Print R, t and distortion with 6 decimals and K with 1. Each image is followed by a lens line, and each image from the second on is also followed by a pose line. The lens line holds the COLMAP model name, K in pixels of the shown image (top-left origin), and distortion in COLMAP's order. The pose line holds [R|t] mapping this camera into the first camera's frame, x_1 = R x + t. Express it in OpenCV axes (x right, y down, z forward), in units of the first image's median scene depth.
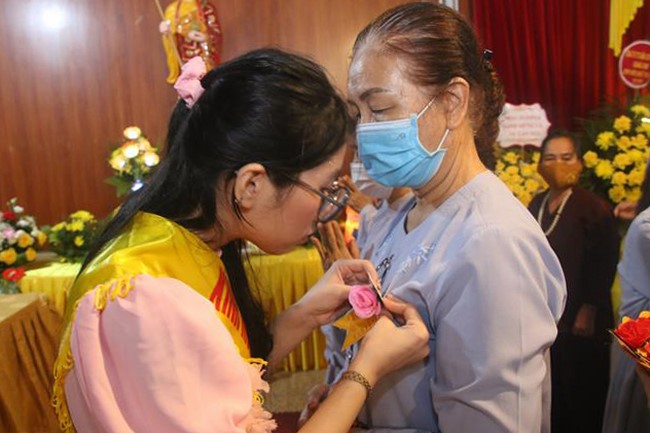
lens RADIAL K [[568.3, 0, 329.6], [0, 568.3, 219.4], [0, 0, 1]] dist [-0.053510, 0.037959]
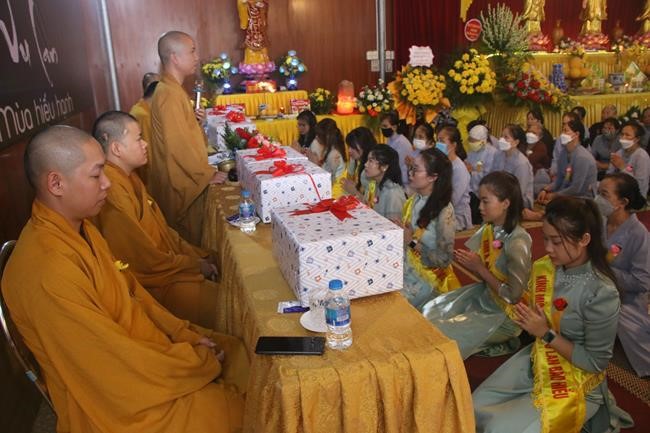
lens RADIAL K [[534.2, 0, 310.5], [0, 534.2, 221.3], [0, 0, 1]] dist [-0.163179, 0.131674]
pose [[0.981475, -0.033877, 0.188570, -0.466253], [0.009616, 0.991713, 0.128109, 0.194423], [-0.191348, -0.123922, 0.973668, -0.919406]]
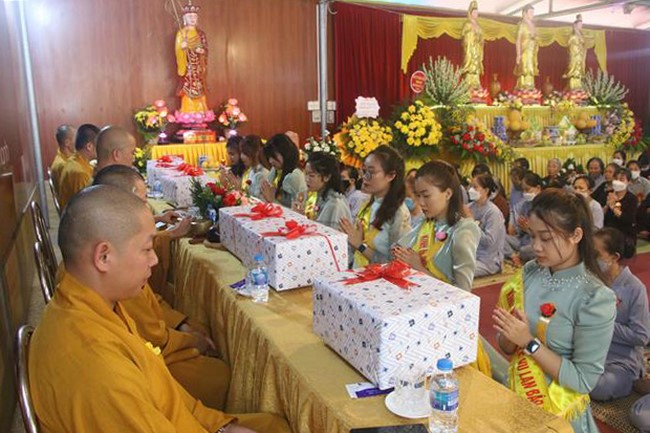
lens RADIAL K [[559.2, 0, 325.5], [0, 559.2, 229.0], [0, 0, 1]] dist [-0.127784, 0.042819]
pose [[0.934193, -0.029260, 0.355565, -0.549403], [0.014181, 0.998889, 0.044943, 0.186632], [-0.356485, -0.036943, 0.933570, -0.871298]]
